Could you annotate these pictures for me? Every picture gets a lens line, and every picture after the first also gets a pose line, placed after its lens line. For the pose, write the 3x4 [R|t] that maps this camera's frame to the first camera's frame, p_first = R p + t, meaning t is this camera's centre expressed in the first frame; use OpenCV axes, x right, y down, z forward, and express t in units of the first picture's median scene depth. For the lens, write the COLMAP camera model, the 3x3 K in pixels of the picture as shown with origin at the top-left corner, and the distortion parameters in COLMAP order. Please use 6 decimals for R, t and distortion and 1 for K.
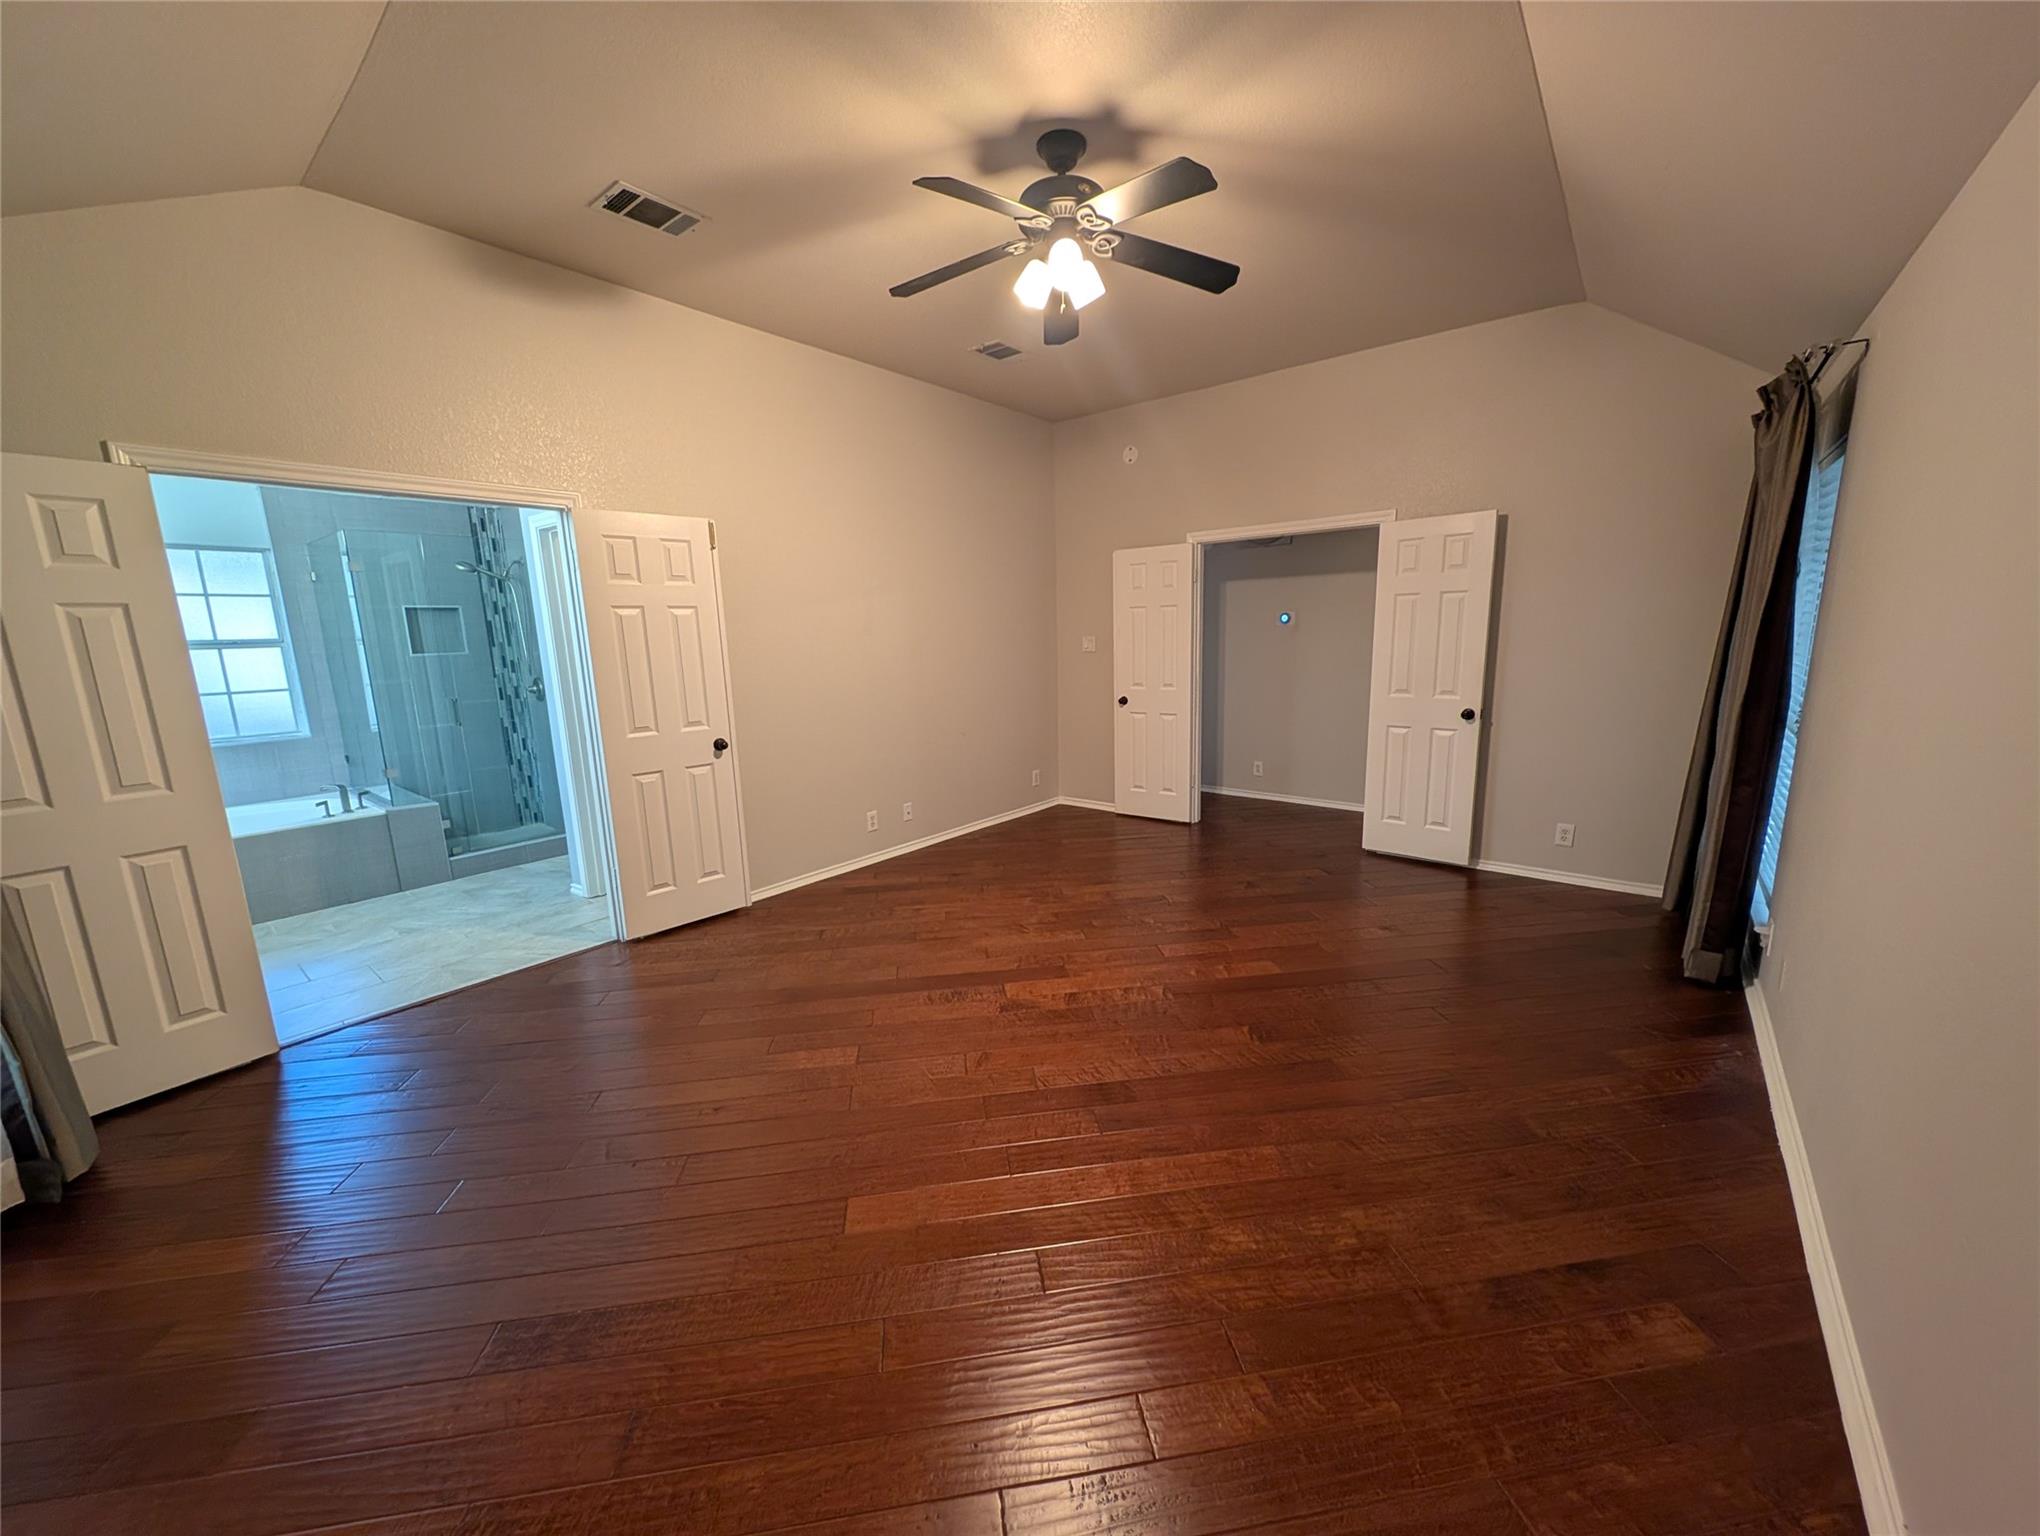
lens RADIAL K [[762.6, 0, 1020.0], [0, 762.6, 768.0], [0, 0, 1]] dist [-0.001793, -0.000176]
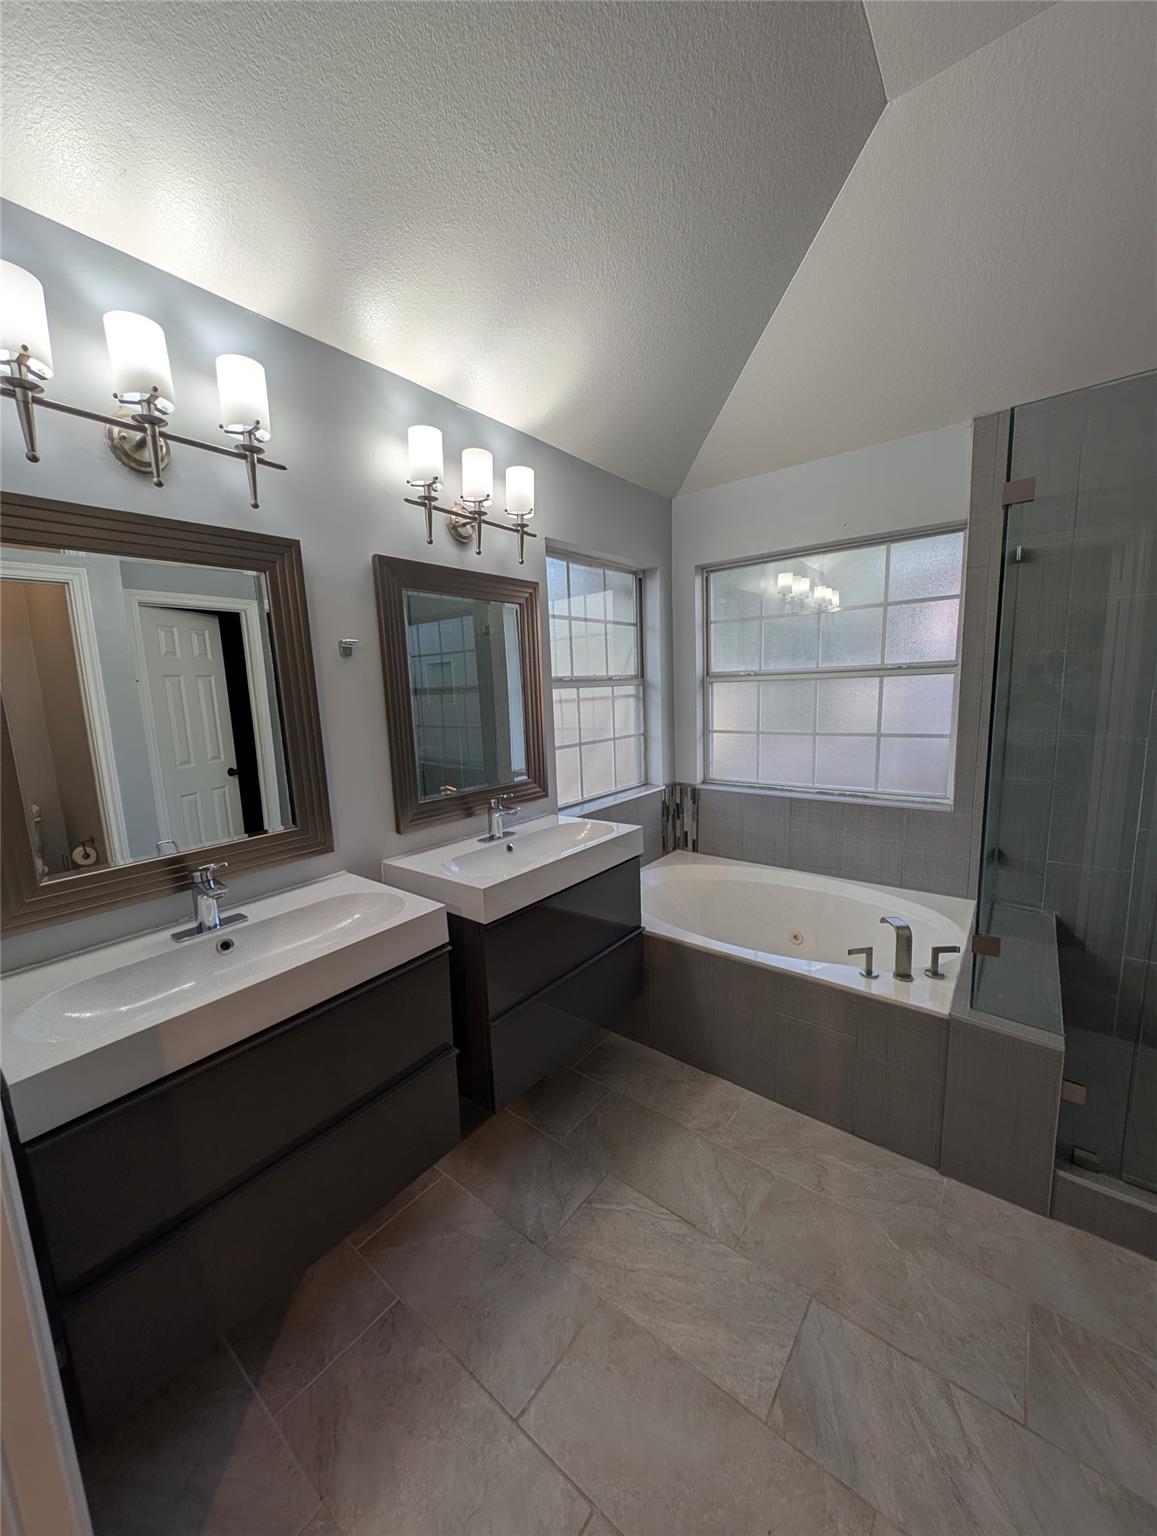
lens RADIAL K [[574.2, 0, 578.6], [0, 574.2, 772.1], [0, 0, 1]] dist [-0.001793, -0.000176]
pose [[0.009008, 0.179566, -0.983705, -0.404266], [-0.147064, 0.973285, 0.176317, -0.101533], [0.989086, 0.143079, 0.035175, 0.588677]]
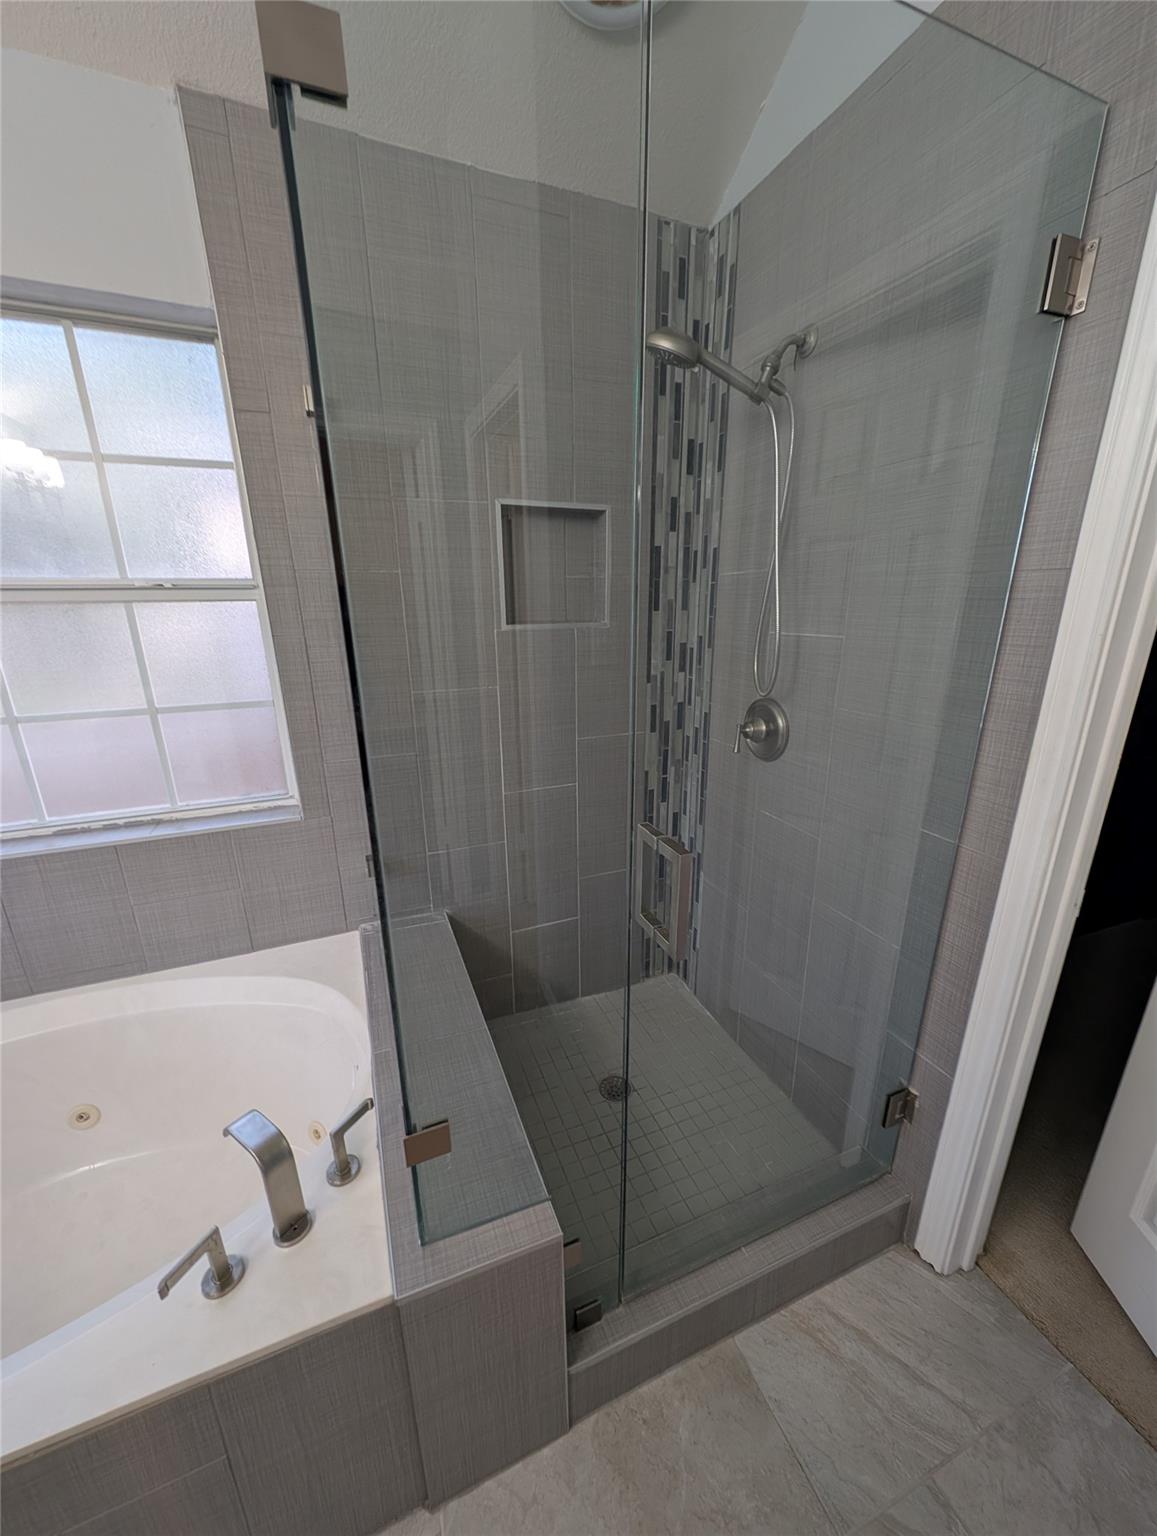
lens RADIAL K [[574.2, 0, 578.6], [0, 574.2, 772.1], [0, 0, 1]] dist [-0.001793, -0.000176]
pose [[0.875132, 0.164801, -0.454956, -0.583941], [-0.104554, 0.982406, 0.154747, -0.118787], [0.472454, -0.087856, 0.876965, 0.709519]]
